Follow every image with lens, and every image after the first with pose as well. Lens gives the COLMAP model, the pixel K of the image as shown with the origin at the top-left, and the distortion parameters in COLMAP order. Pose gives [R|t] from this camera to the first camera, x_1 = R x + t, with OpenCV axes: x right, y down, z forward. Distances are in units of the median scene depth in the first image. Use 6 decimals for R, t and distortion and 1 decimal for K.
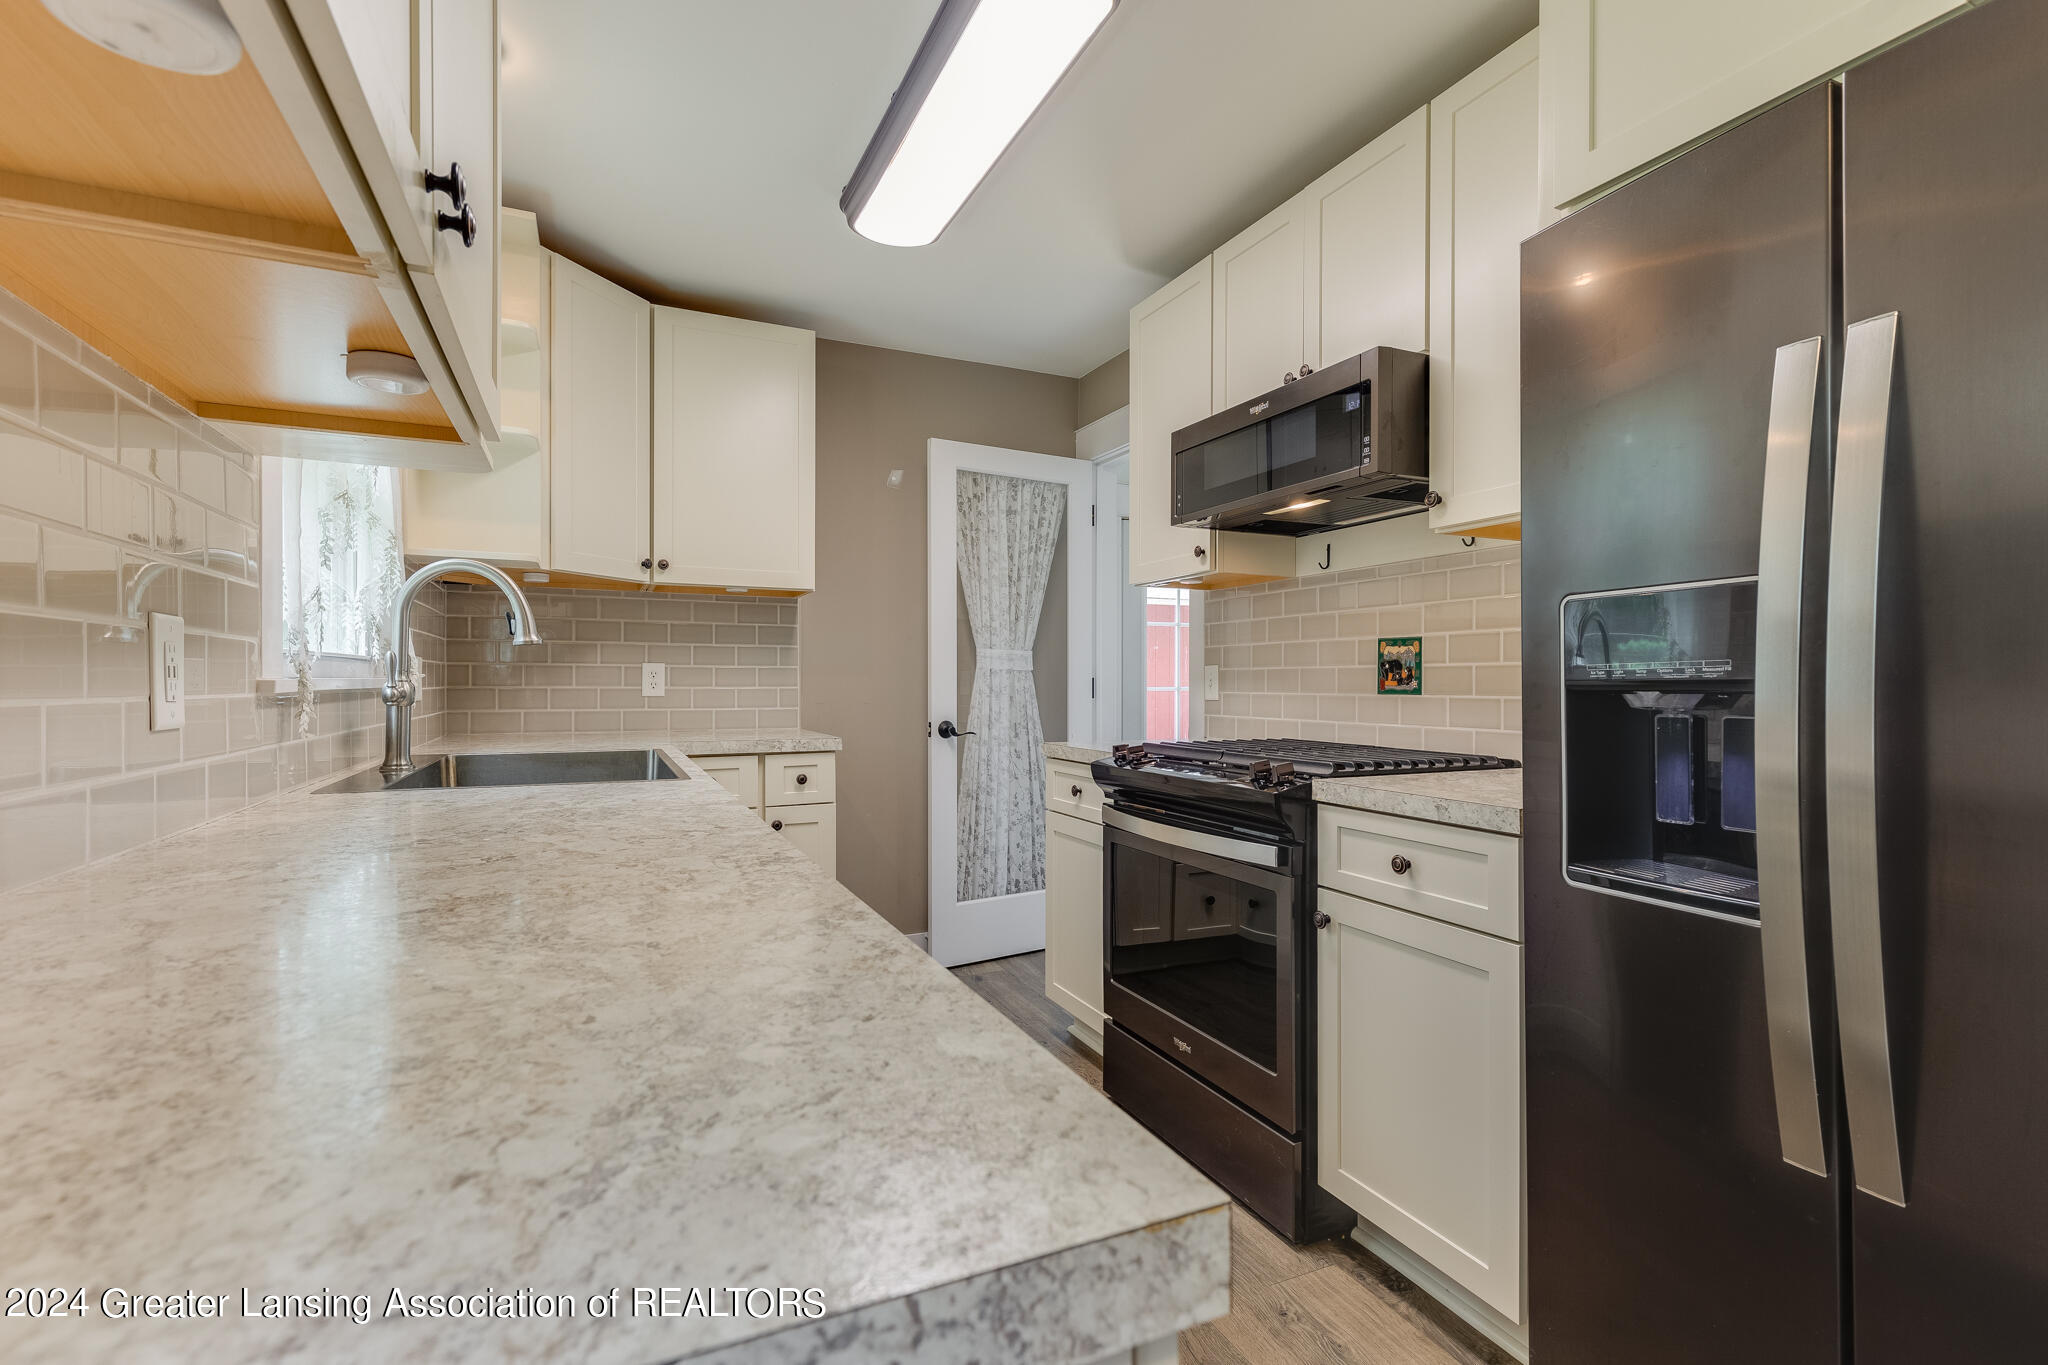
lens RADIAL K [[921.1, 0, 1027.1], [0, 921.1, 688.5], [0, 0, 1]] dist [0.000369, -0.001276]
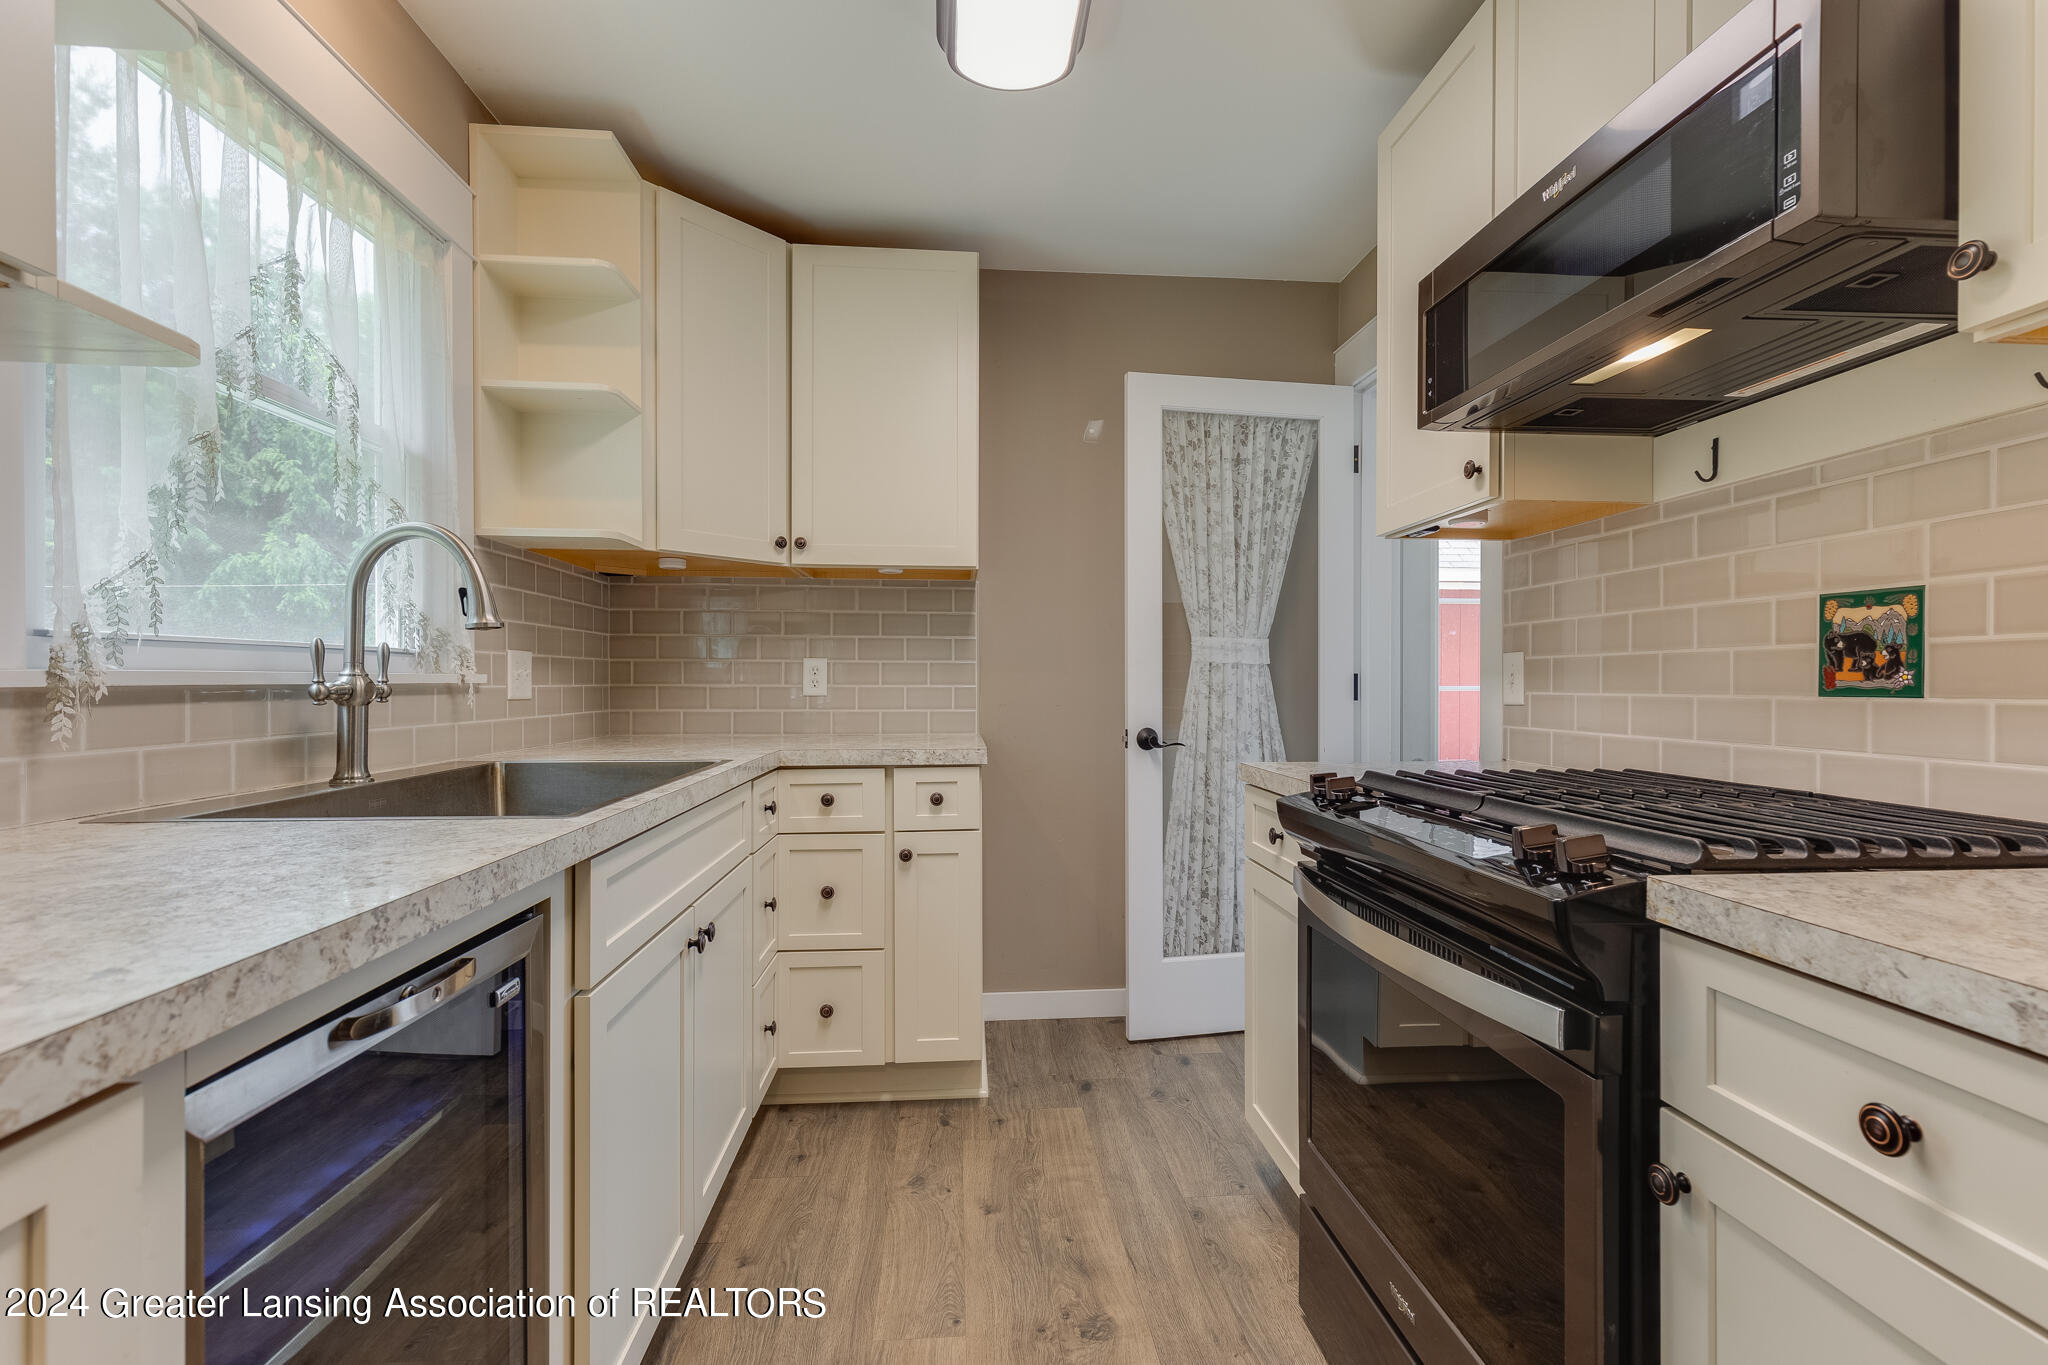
lens RADIAL K [[921.1, 0, 1027.1], [0, 921.1, 688.5], [0, 0, 1]] dist [0.000369, -0.001276]
pose [[0.940347, 0.001240, -0.340216, 0.106703], [-0.001476, 0.999999, -0.000432, 0.002028], [0.340215, 0.000909, 0.940347, 0.279534]]
